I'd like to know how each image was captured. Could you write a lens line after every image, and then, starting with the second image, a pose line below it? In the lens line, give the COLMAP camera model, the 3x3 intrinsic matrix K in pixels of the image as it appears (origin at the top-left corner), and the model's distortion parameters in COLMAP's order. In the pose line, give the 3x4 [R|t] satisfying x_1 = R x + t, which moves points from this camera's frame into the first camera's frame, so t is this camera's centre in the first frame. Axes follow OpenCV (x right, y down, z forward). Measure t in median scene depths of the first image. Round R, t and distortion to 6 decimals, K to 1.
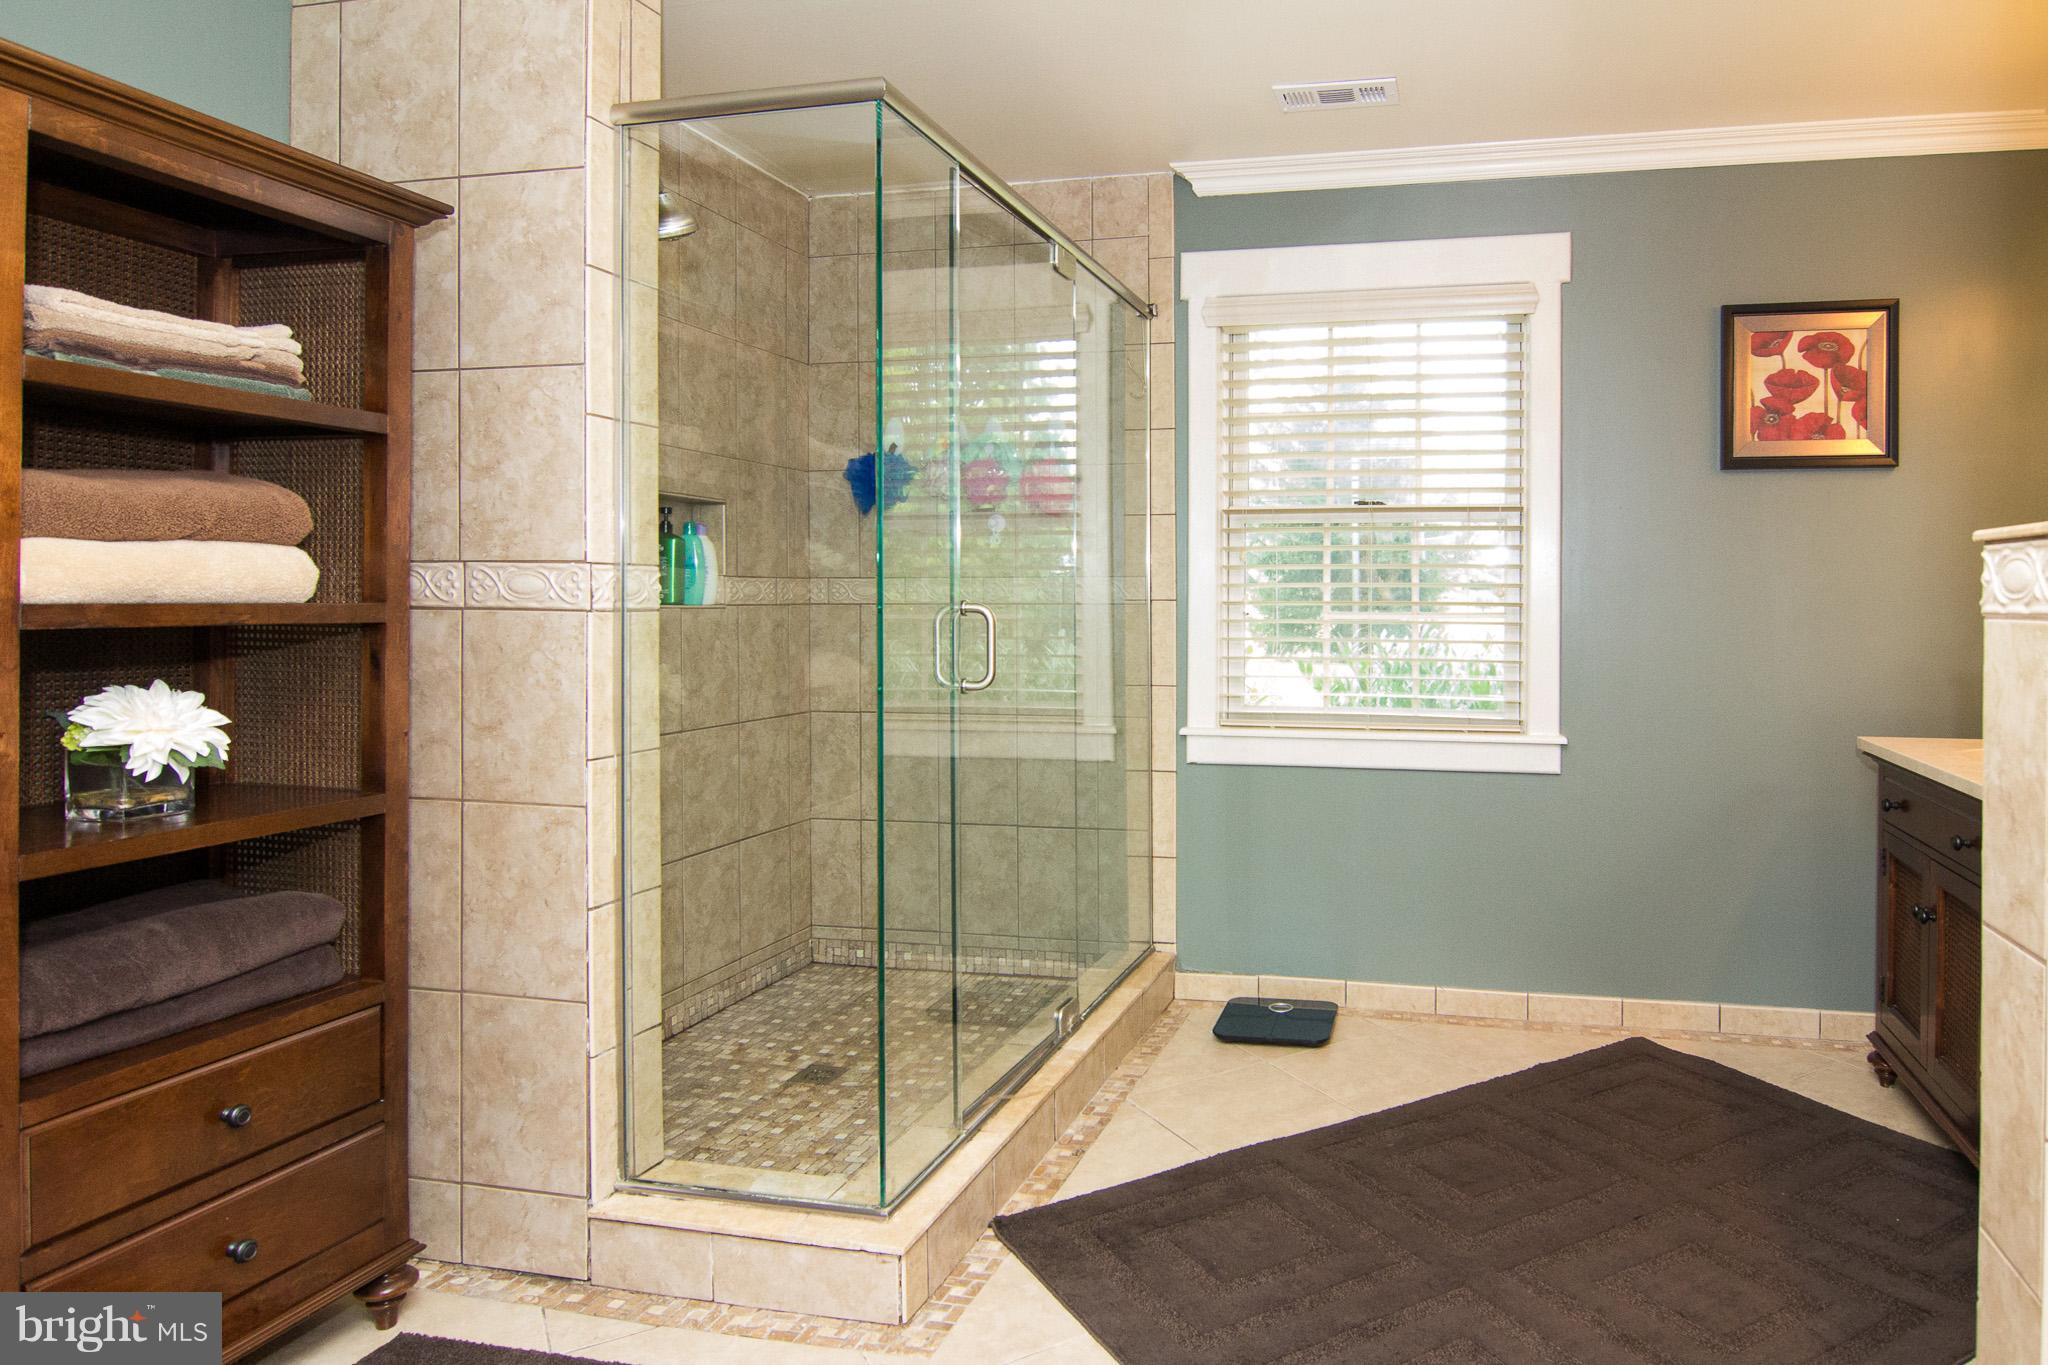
lens RADIAL K [[1363.7, 0, 1022.8], [0, 1363.7, 667.1], [0, 0, 1]] dist [0.000650, 0.000292]
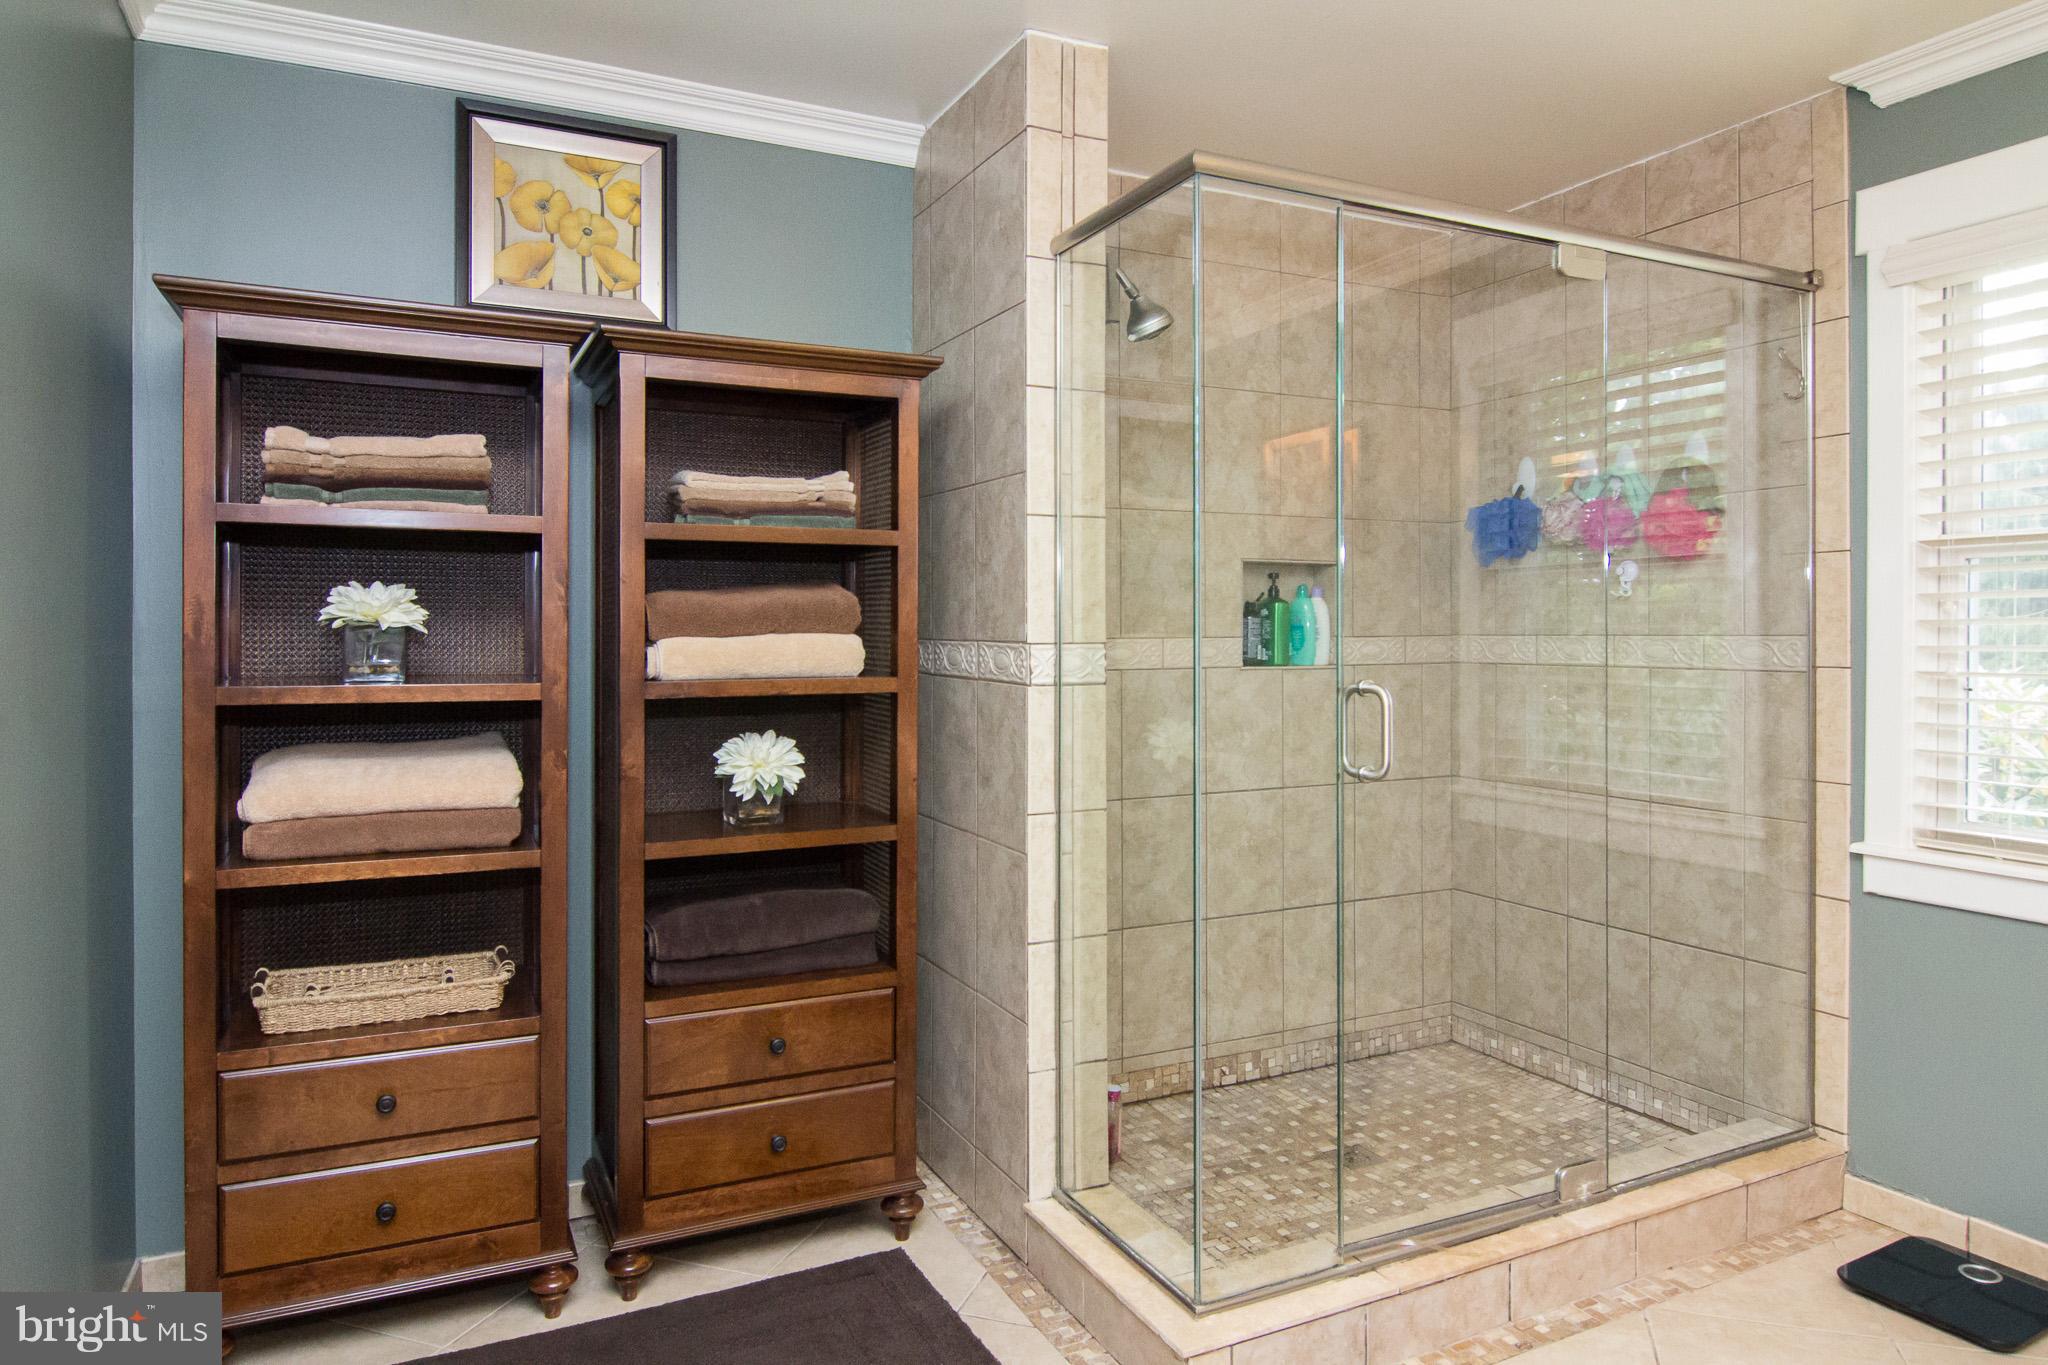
lens RADIAL K [[1263.6, 0, 1022.8], [0, 1263.6, 675.5], [0, 0, 1]] dist [-0.009179, 0.001752]
pose [[0.631123, 0.021217, -0.775393, 0.359953], [-0.020789, 0.999729, 0.010434, -0.043157], [0.775404, 0.009534, 0.631393, 0.232175]]
